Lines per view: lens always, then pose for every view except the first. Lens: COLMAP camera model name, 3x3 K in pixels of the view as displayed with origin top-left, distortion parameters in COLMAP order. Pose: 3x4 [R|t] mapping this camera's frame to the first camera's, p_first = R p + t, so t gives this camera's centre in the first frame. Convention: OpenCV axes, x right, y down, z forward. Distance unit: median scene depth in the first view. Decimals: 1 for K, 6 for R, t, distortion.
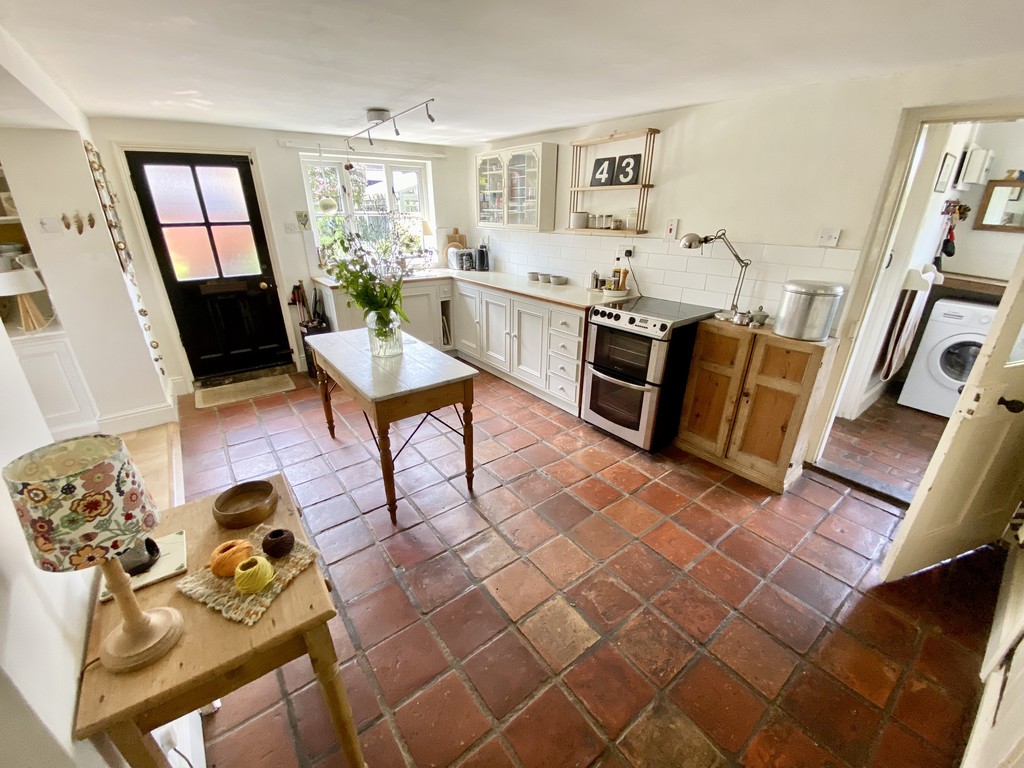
lens RADIAL K [[418.2, 0, 510.5], [0, 418.2, 387.4], [0, 0, 1]] dist [0.014579, -0.018237]
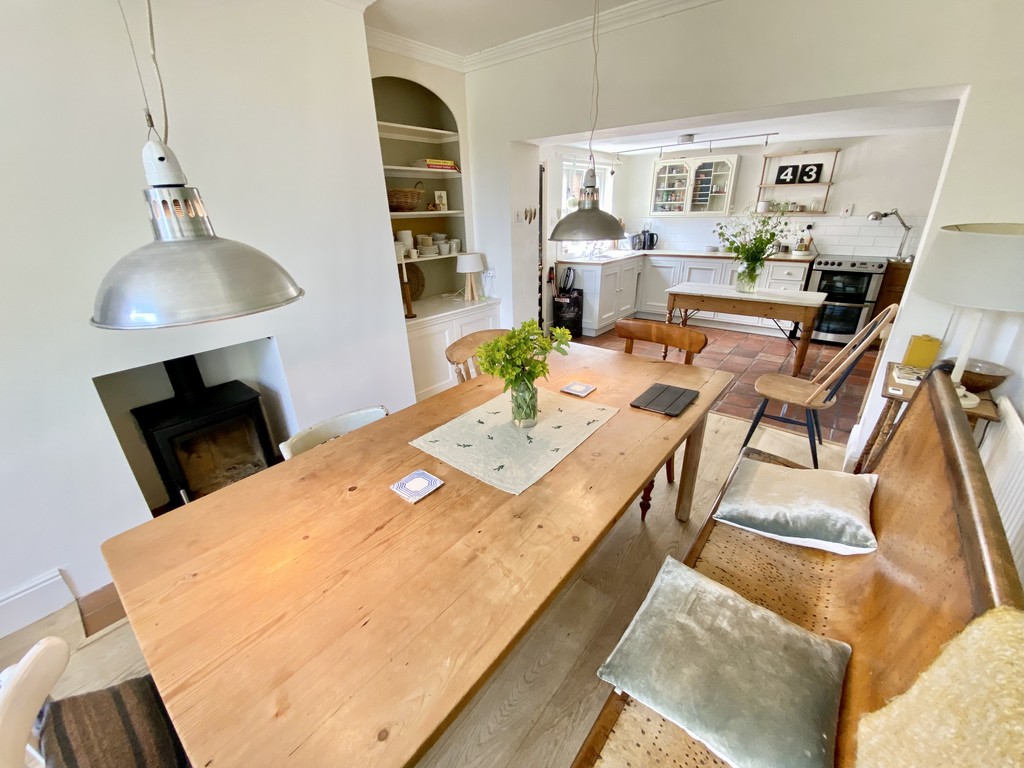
lens RADIAL K [[418.2, 0, 510.5], [0, 418.2, 387.4], [0, 0, 1]] dist [0.014579, -0.018237]
pose [[0.972516, -0.116791, 0.201427, -1.203029], [0.116513, 0.993100, 0.013274, 0.119431], [-0.201587, 0.010560, 0.979414, -0.287012]]
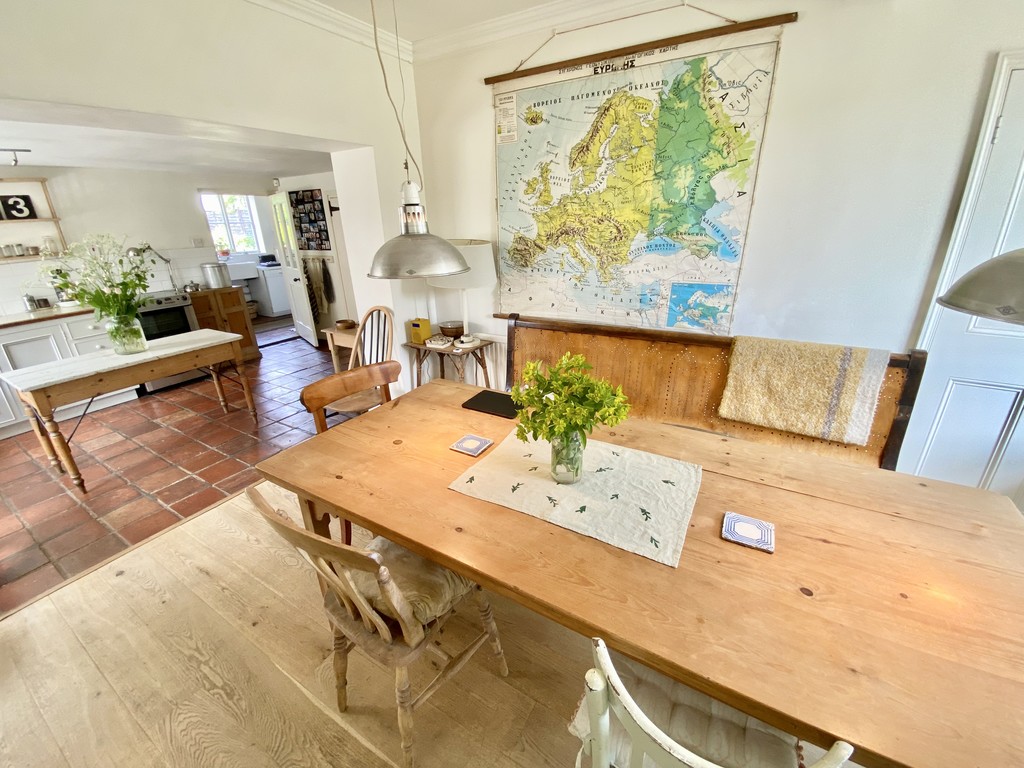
lens RADIAL K [[418.2, 0, 510.5], [0, 418.2, 387.4], [0, 0, 1]] dist [0.014579, -0.018237]
pose [[-0.378073, -0.335941, 0.862673, -1.405312], [0.385128, 0.790305, 0.476544, -0.127486], [-0.841865, 0.512408, -0.169413, 0.282639]]
